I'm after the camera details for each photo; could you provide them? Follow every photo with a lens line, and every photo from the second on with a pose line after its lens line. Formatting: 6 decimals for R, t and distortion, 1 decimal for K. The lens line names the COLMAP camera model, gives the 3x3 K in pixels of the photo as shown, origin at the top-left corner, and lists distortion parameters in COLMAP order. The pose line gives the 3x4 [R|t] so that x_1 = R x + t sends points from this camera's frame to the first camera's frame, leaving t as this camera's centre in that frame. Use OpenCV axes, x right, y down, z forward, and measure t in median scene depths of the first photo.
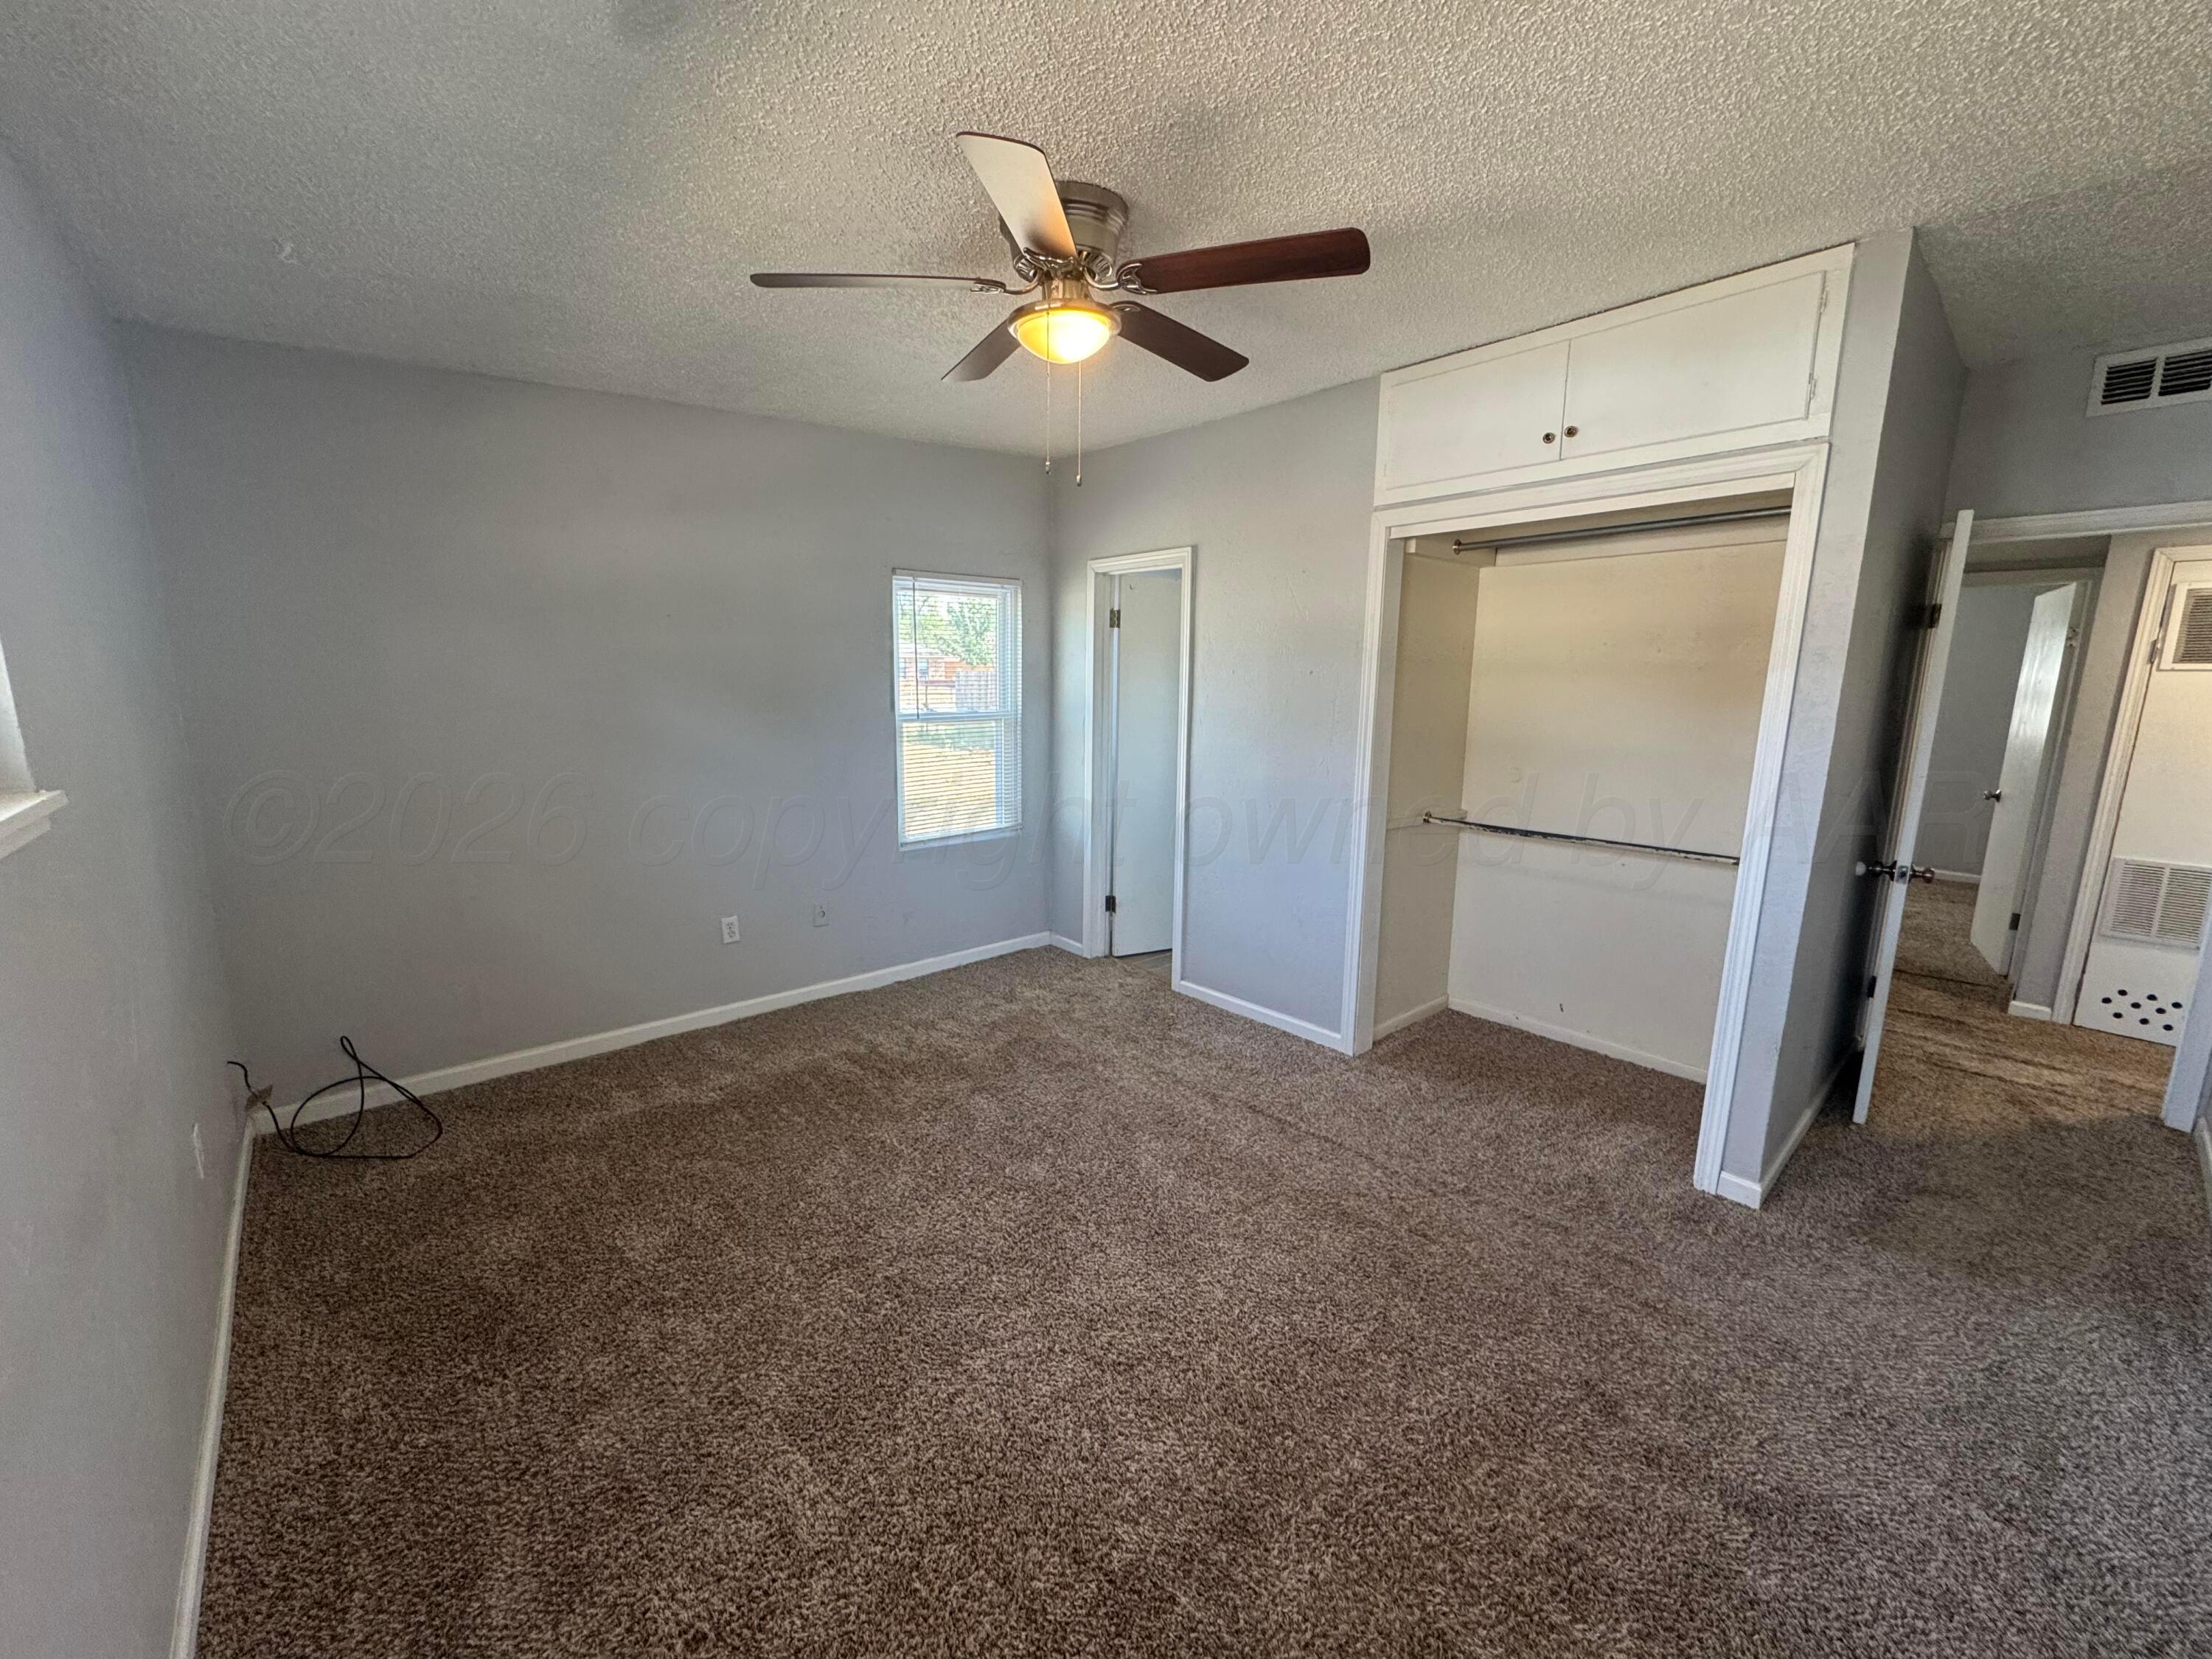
lens RADIAL K [[879.9, 0, 1108.2], [0, 879.9, 824.8], [0, 0, 1]] dist [-0.001300, -0.000183]
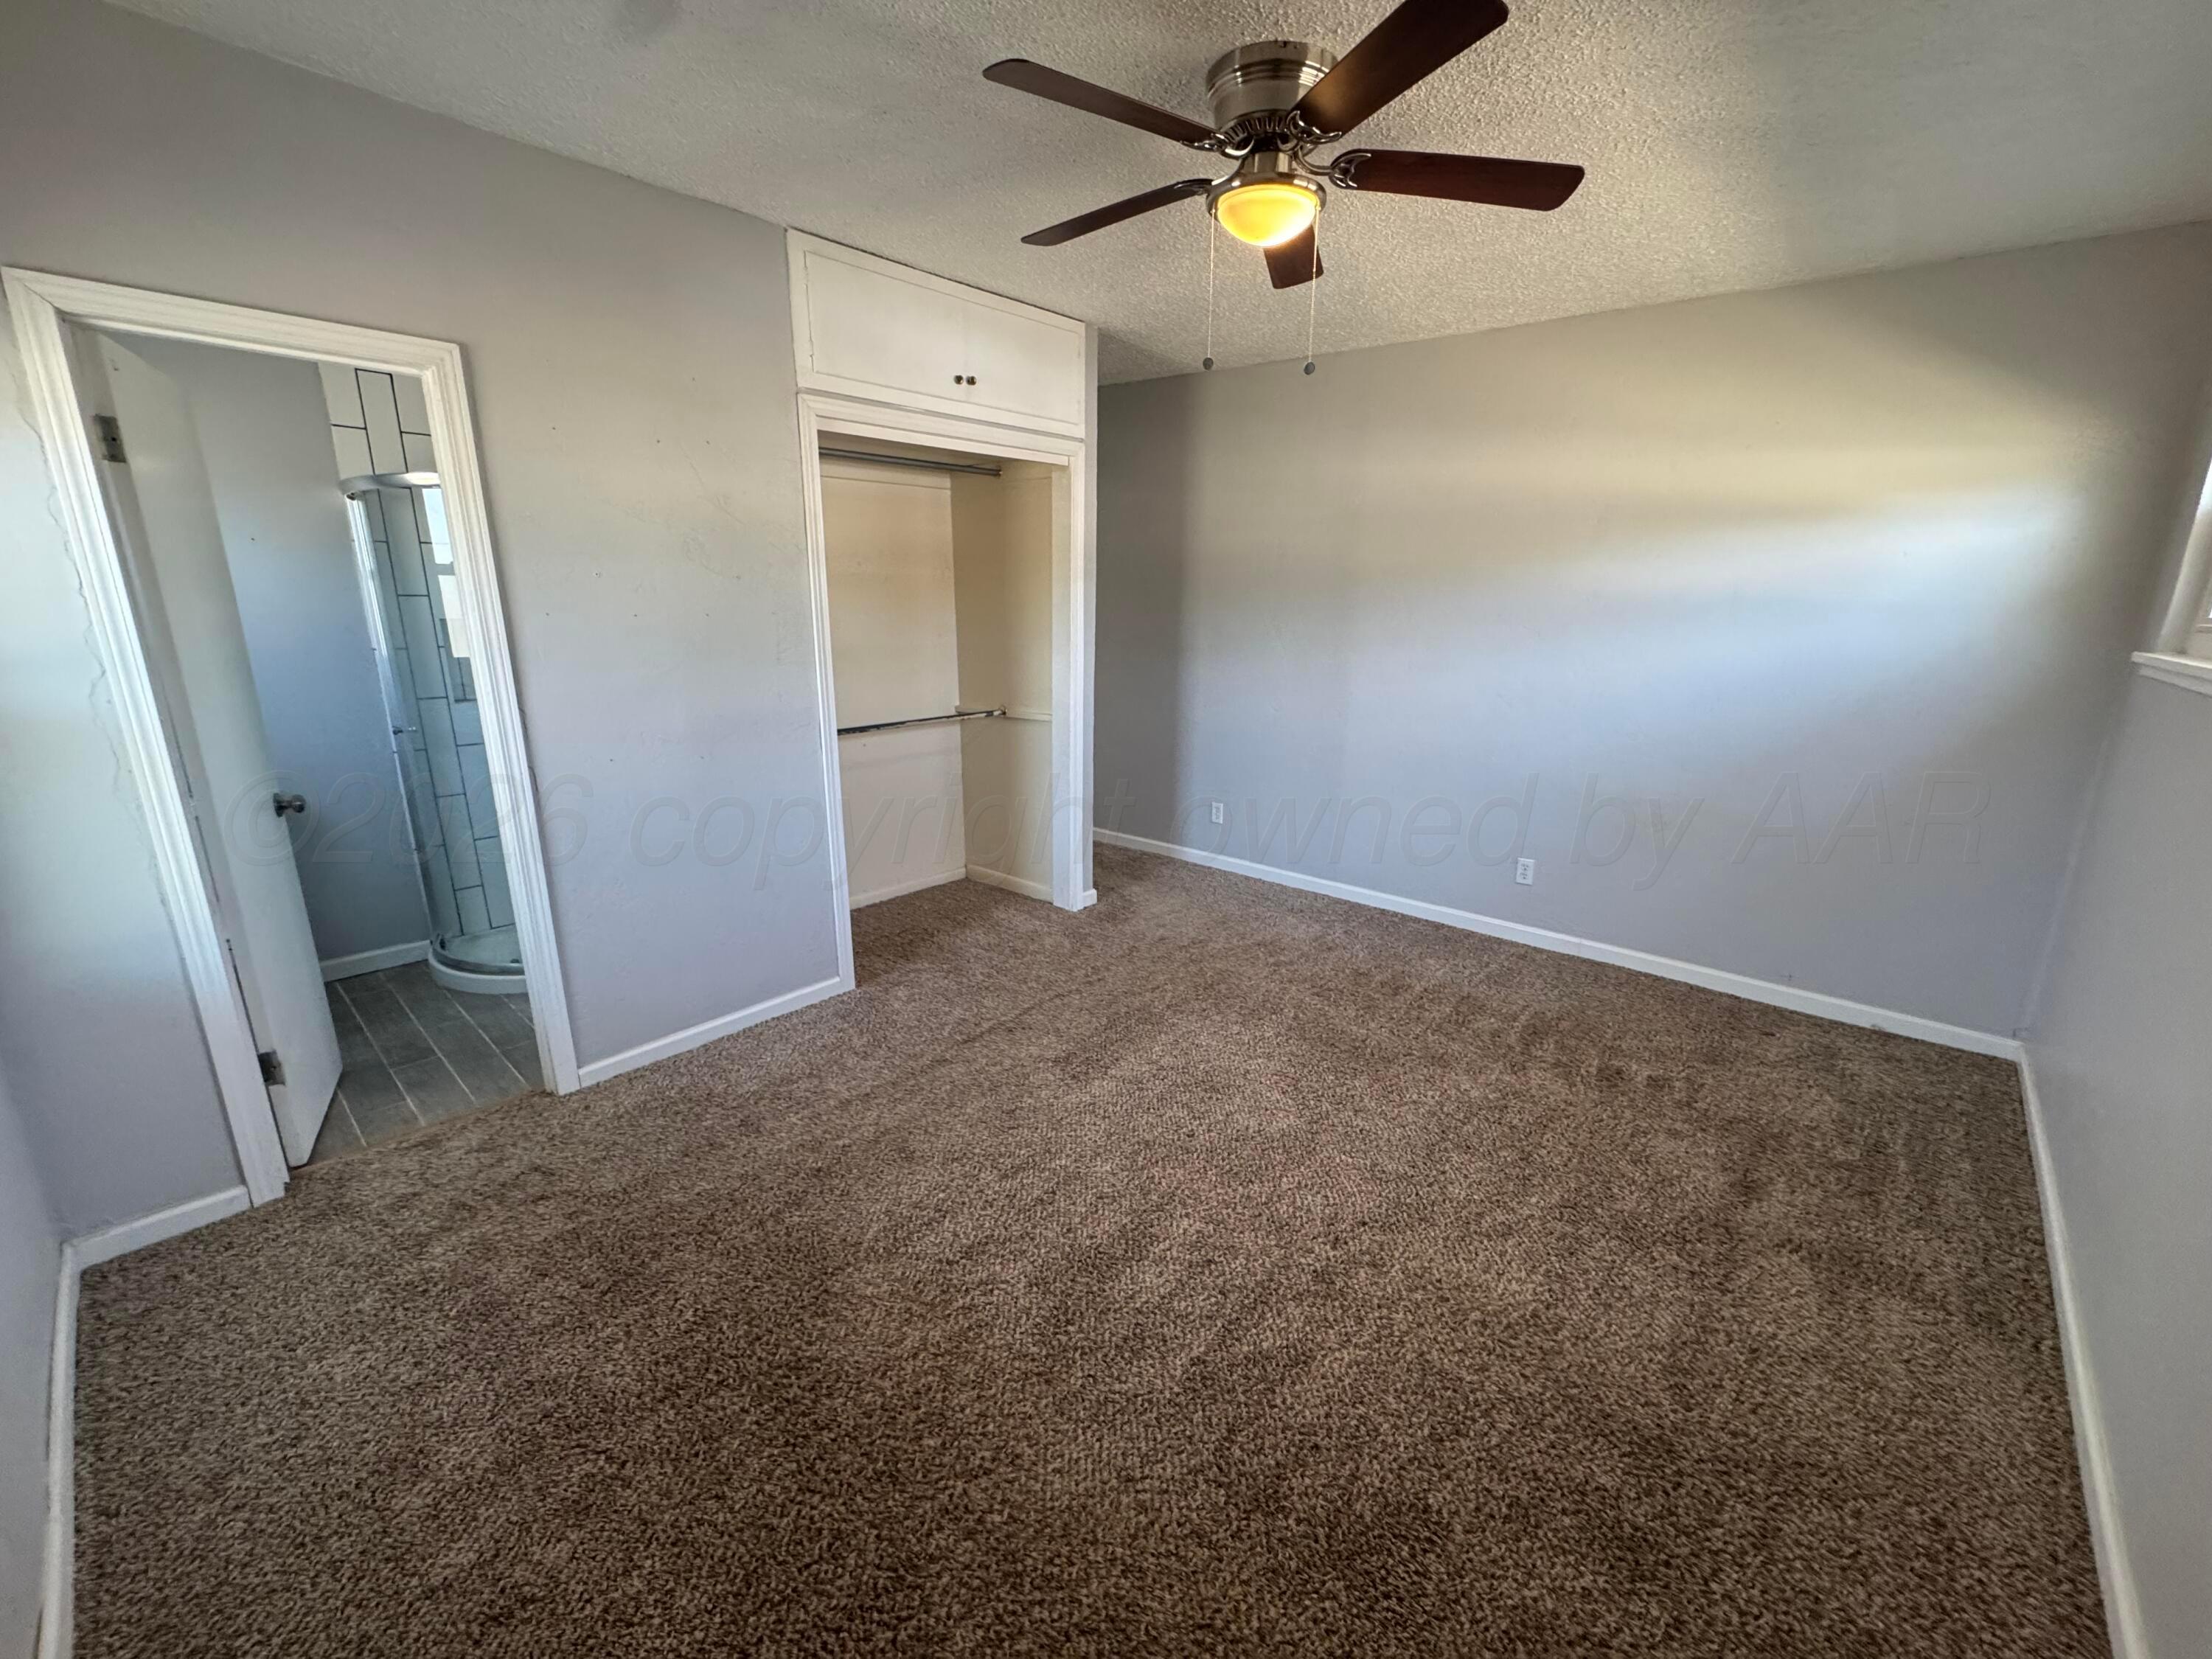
lens RADIAL K [[879.9, 0, 1108.2], [0, 879.9, 824.8], [0, 0, 1]] dist [-0.001300, -0.000183]
pose [[-0.098215, -0.262269, 0.959984, -0.668612], [0.161792, 0.947606, 0.275440, -0.135202], [-0.981925, 0.182370, -0.050636, 0.796062]]
